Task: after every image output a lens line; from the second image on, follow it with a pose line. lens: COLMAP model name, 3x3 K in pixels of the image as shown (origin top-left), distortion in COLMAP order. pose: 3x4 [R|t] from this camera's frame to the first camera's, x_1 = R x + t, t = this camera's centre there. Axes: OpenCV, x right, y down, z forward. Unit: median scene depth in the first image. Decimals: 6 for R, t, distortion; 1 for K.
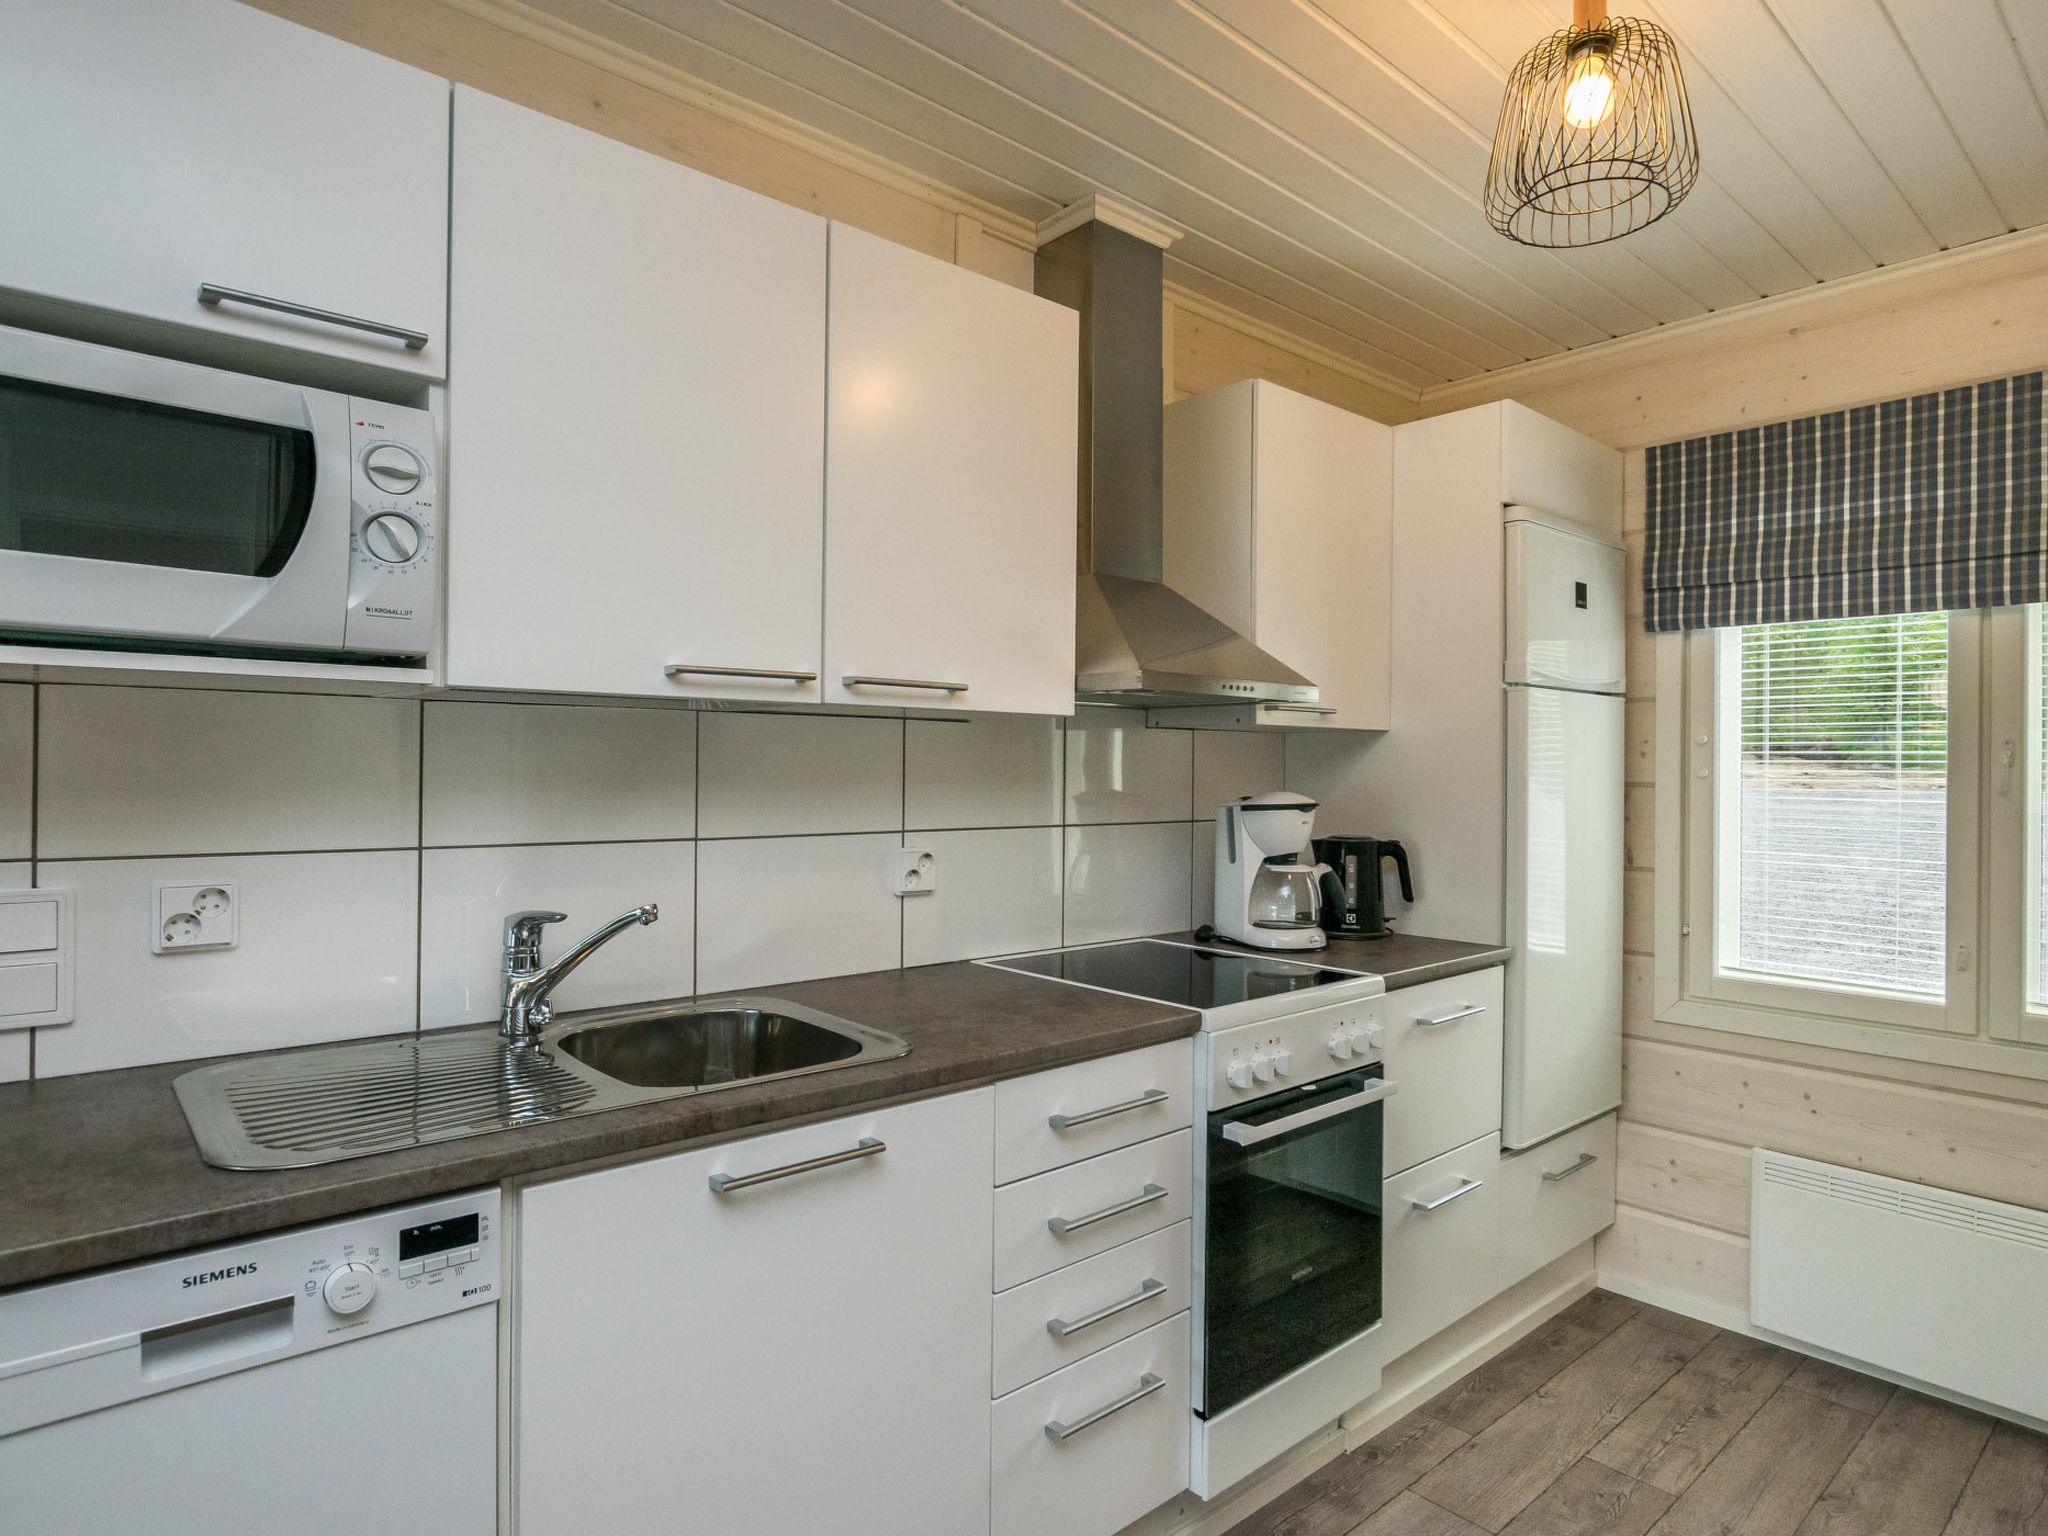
lens RADIAL K [[1169.9, 0, 1024.0], [0, 1169.9, 768.0], [0, 0, 1]] dist [-0.021634, 0.000576]
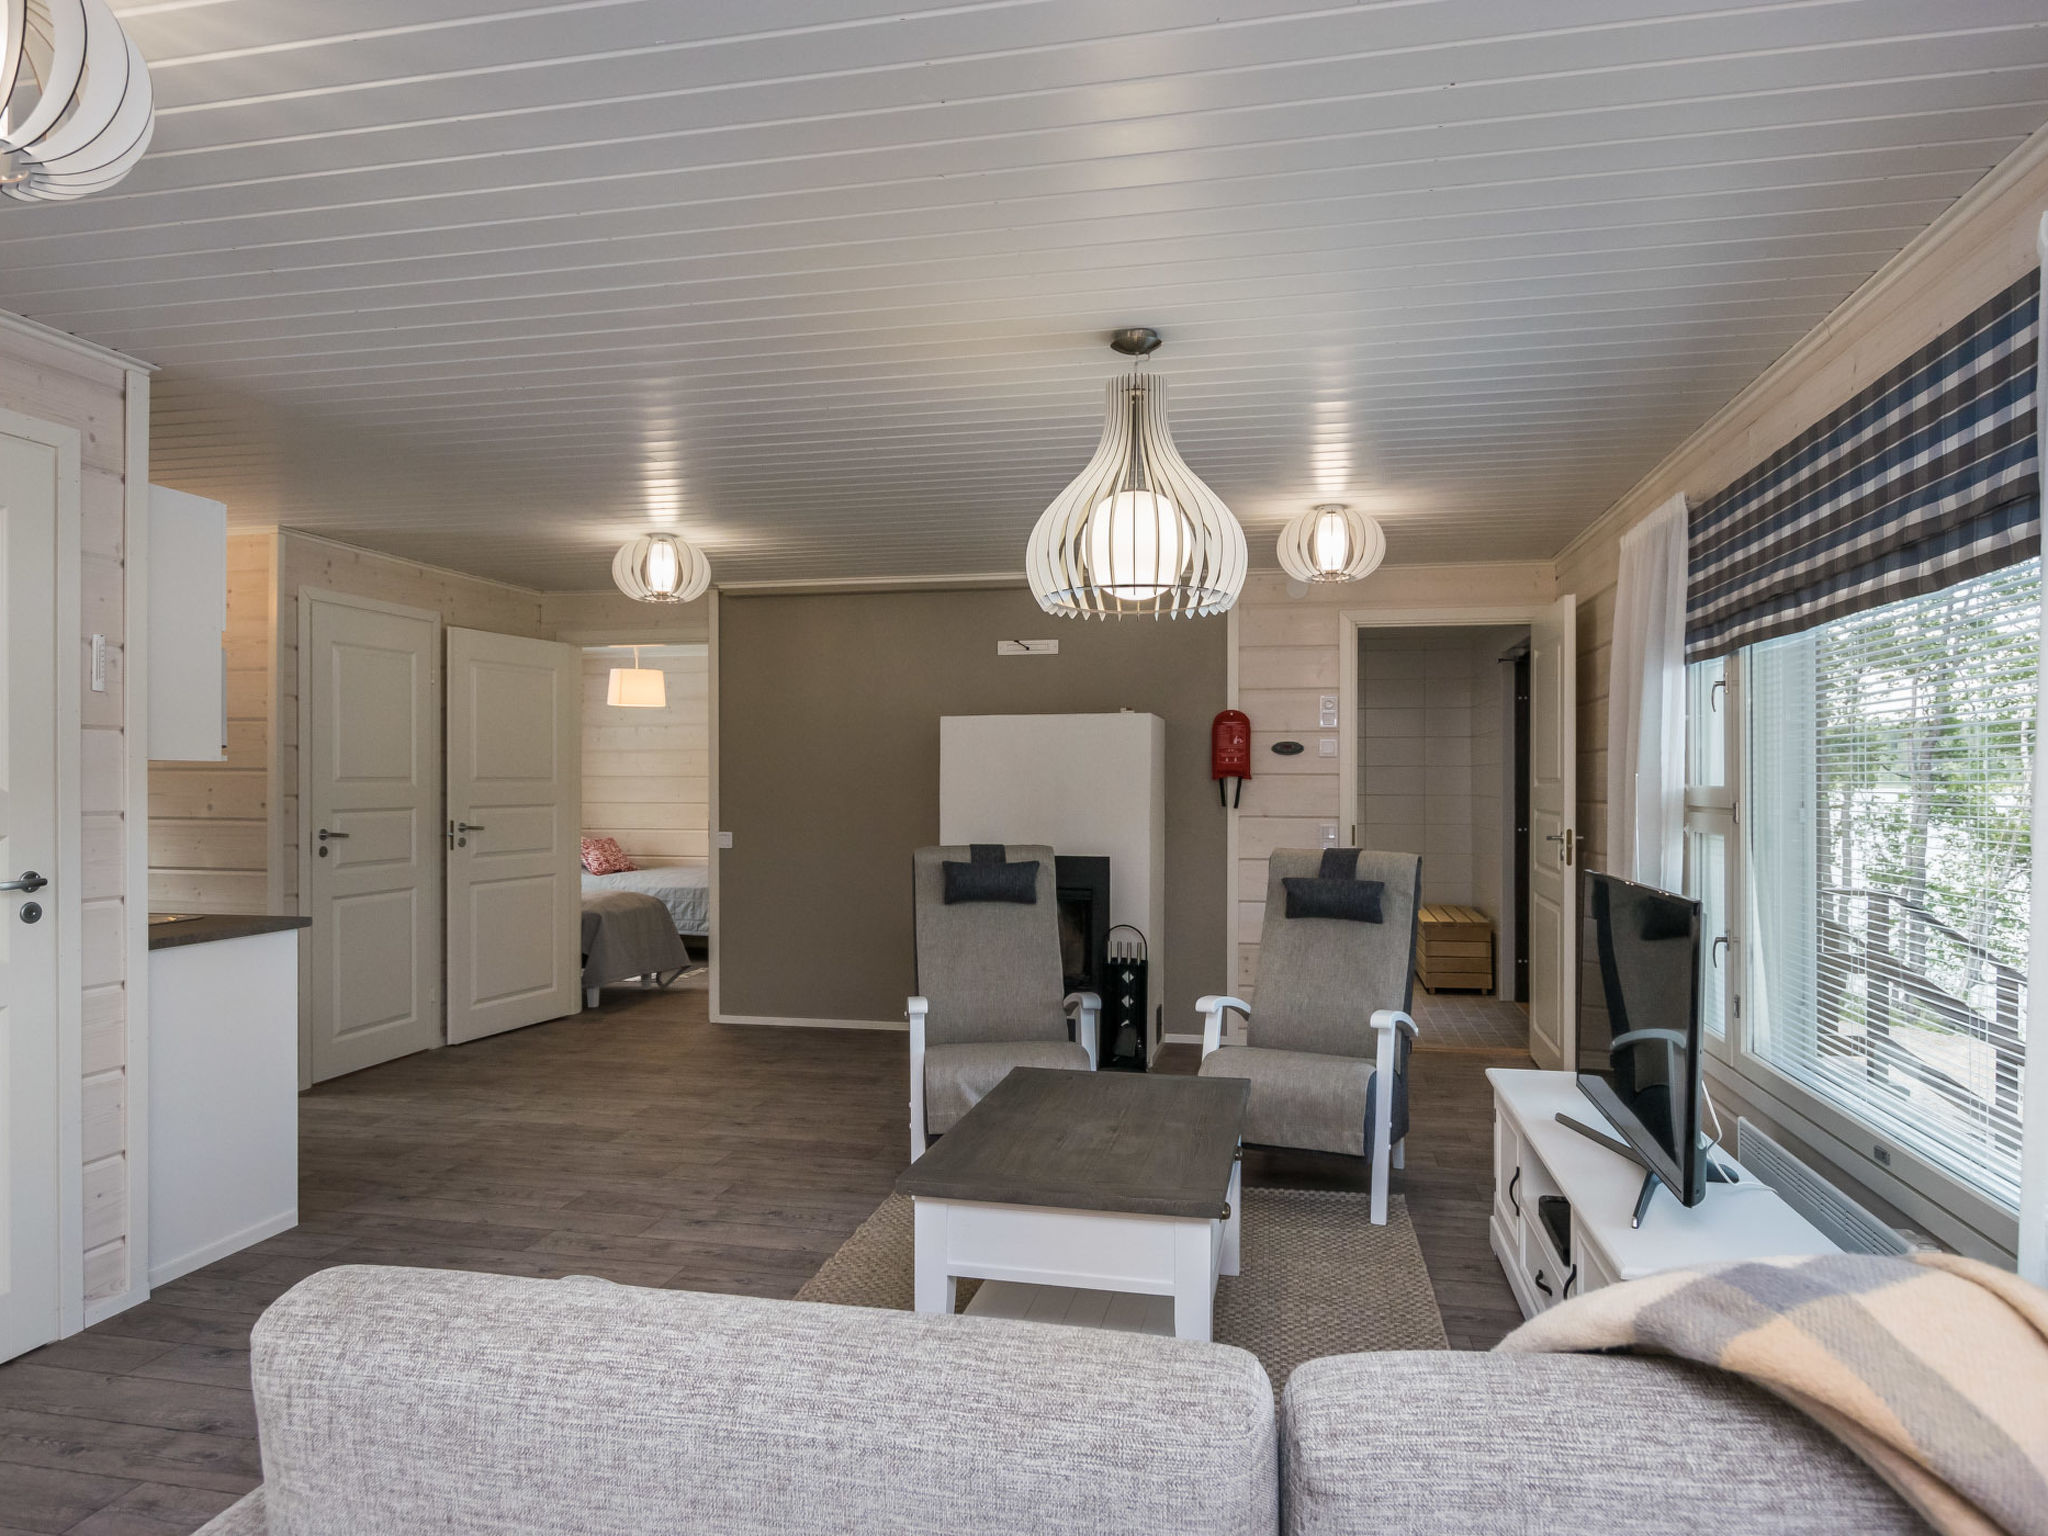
lens RADIAL K [[1240.6, 0, 1030.2], [0, 1240.6, 773.0], [0, 0, 1]] dist [-0.008723, -0.000293]
pose [[-0.600034, -0.004449, 0.799962, -5.820899], [-0.005990, 0.999981, 0.001068, -0.243605], [-0.799952, -0.004151, -0.600050, 6.354539]]
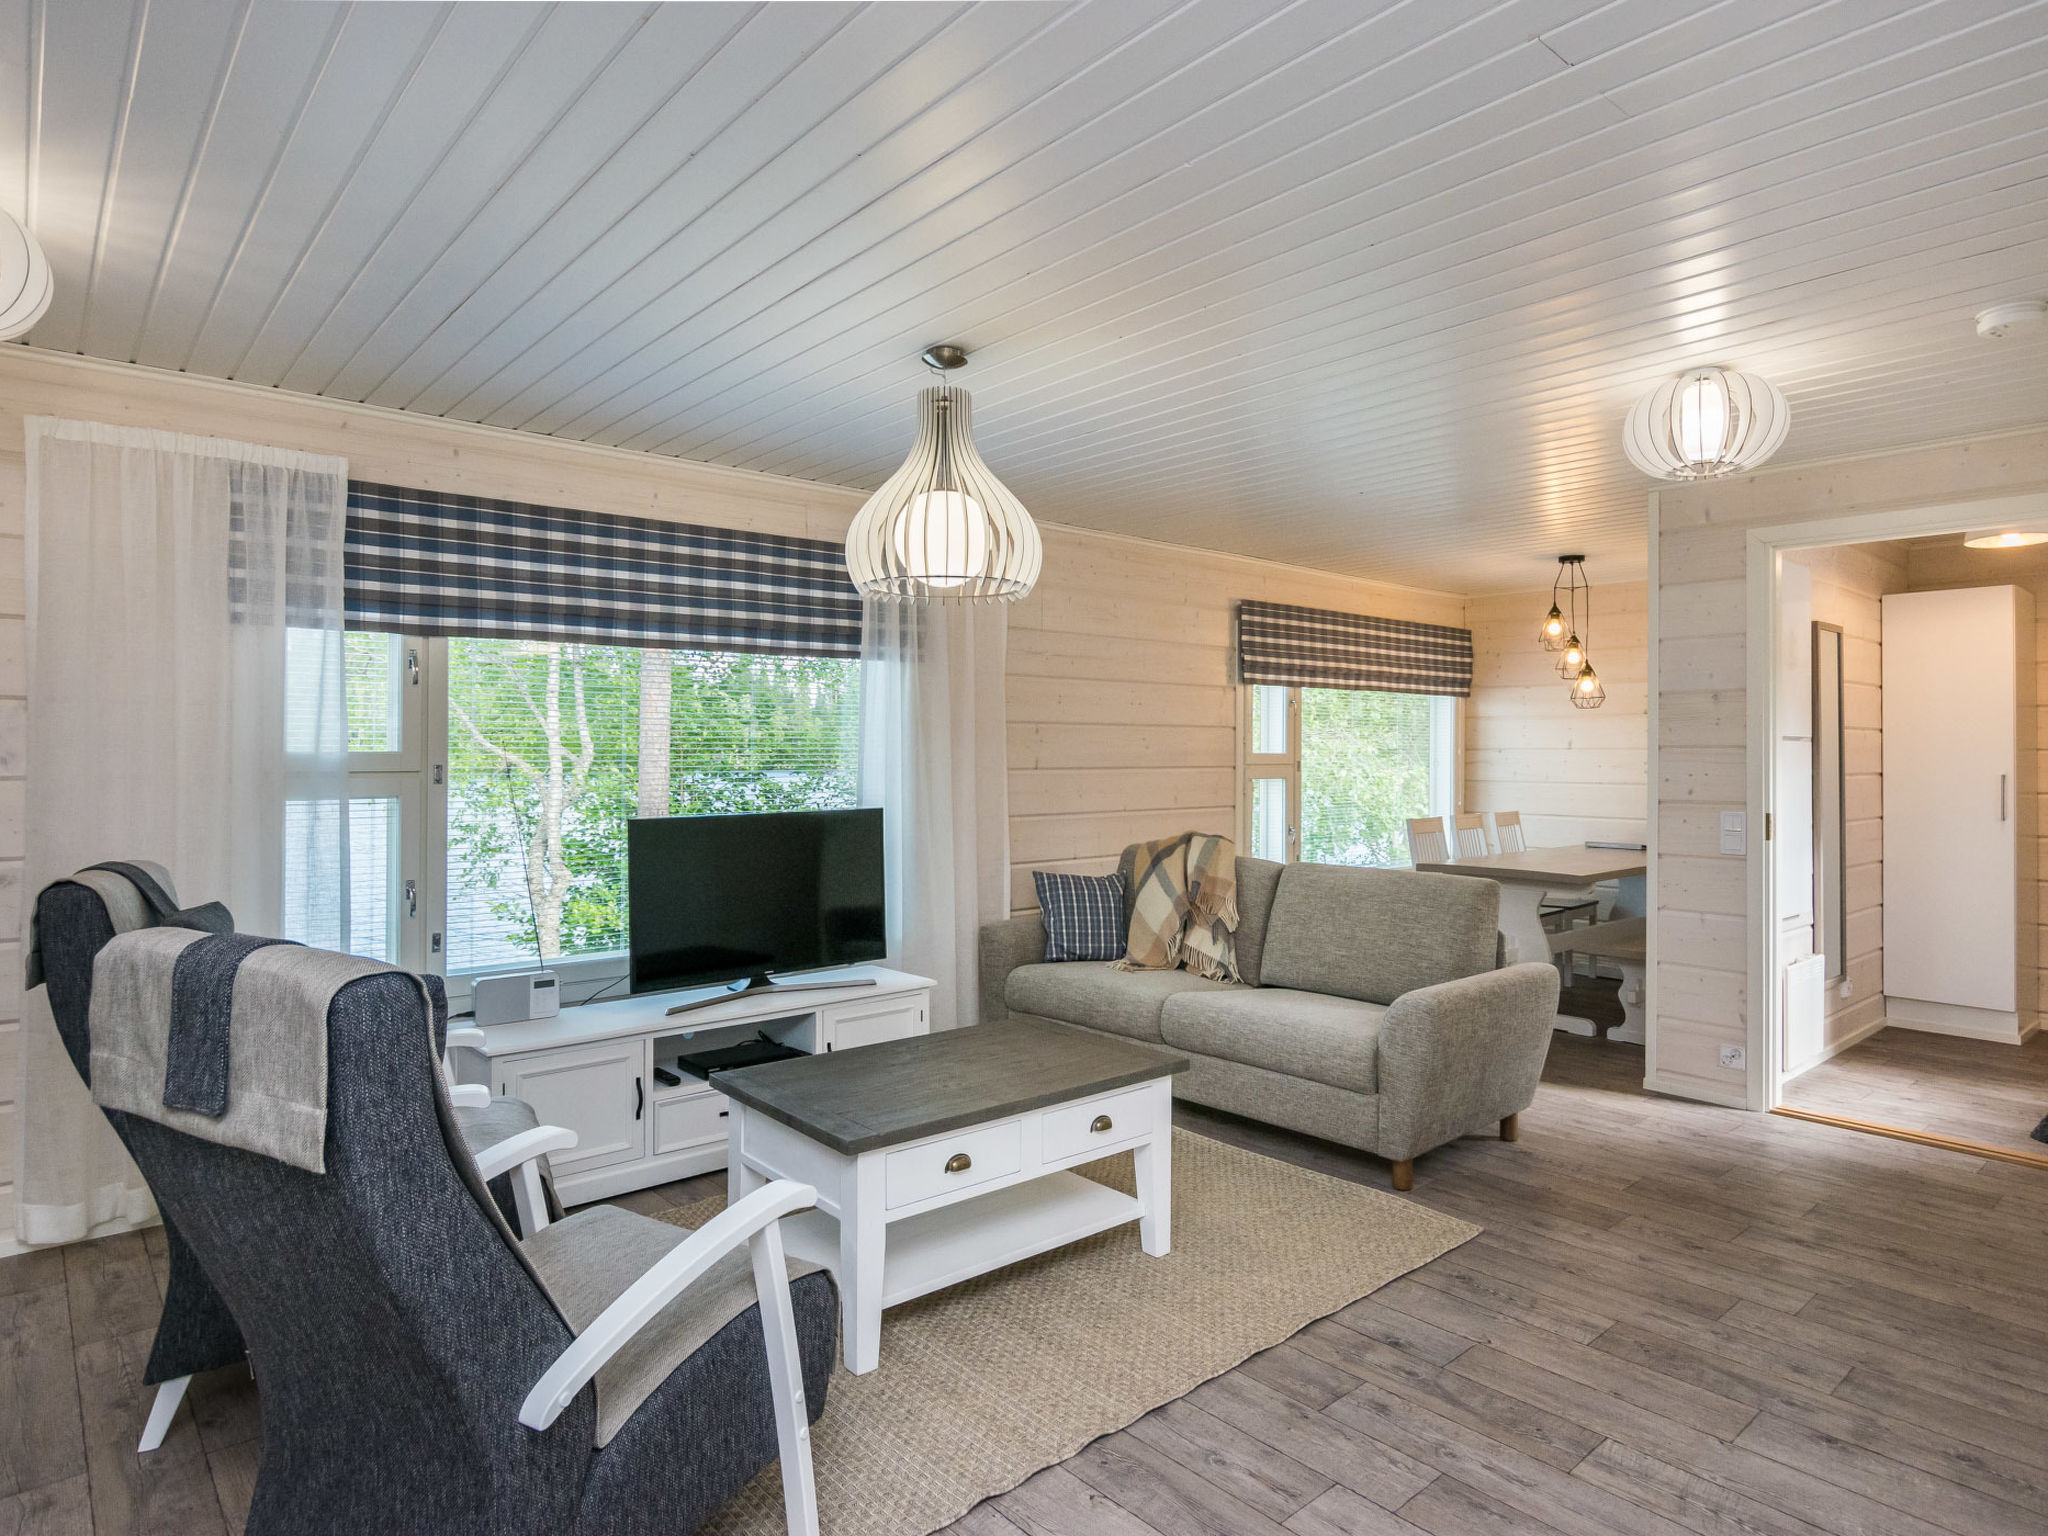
lens RADIAL K [[1169.9, 0, 1024.0], [0, 1169.9, 768.0], [0, 0, 1]] dist [-0.021634, 0.000576]
pose [[-0.002249, 0.005679, -0.999981, 2.177234], [-0.001340, 0.999983, 0.005682, -0.158337], [0.999997, 0.001353, -0.002241, 3.705831]]
